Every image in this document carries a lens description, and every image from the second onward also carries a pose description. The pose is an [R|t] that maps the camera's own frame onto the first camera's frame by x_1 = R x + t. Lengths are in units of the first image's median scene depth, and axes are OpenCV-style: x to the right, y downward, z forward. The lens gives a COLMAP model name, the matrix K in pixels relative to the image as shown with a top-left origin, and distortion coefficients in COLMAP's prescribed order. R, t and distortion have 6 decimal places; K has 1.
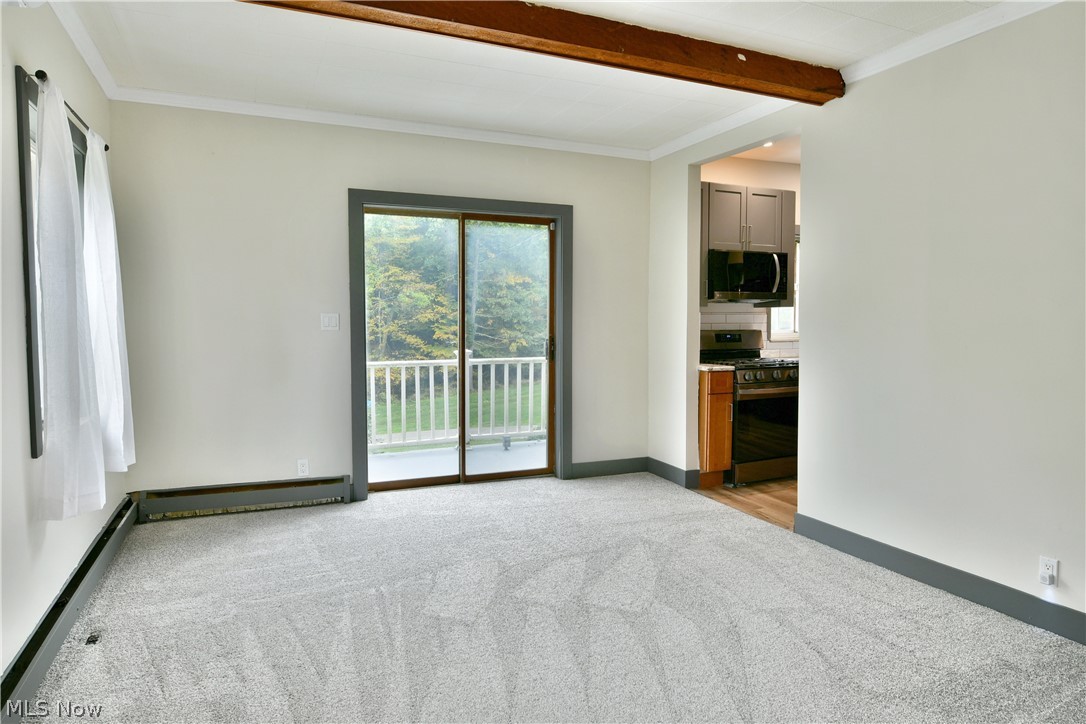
lens RADIAL K [[654.7, 0, 541.7], [0, 654.7, 356.5], [0, 0, 1]] dist [-0.014987, -0.001139]
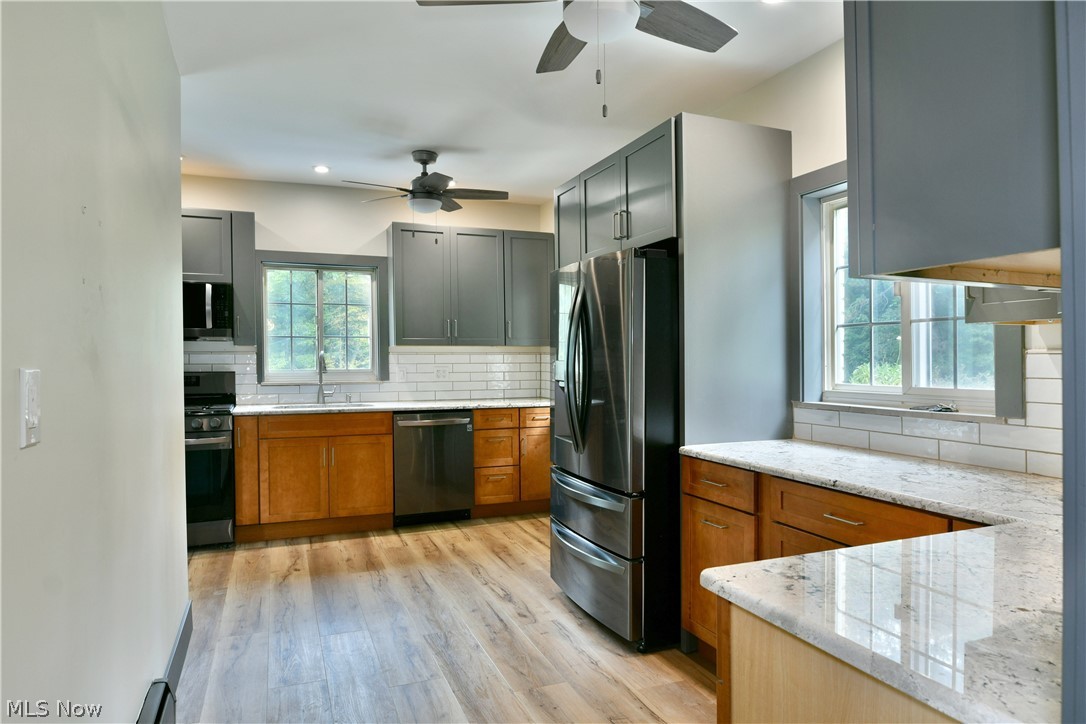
lens RADIAL K [[654.7, 0, 570.7], [0, 654.7, 377.0], [0, 0, 1]] dist [-0.014987, -0.001139]
pose [[0.999939, 0.004569, -0.010081, 0.847839], [-0.004909, 0.999411, -0.033967, -0.006990], [0.009920, 0.034015, 0.999372, 0.152160]]
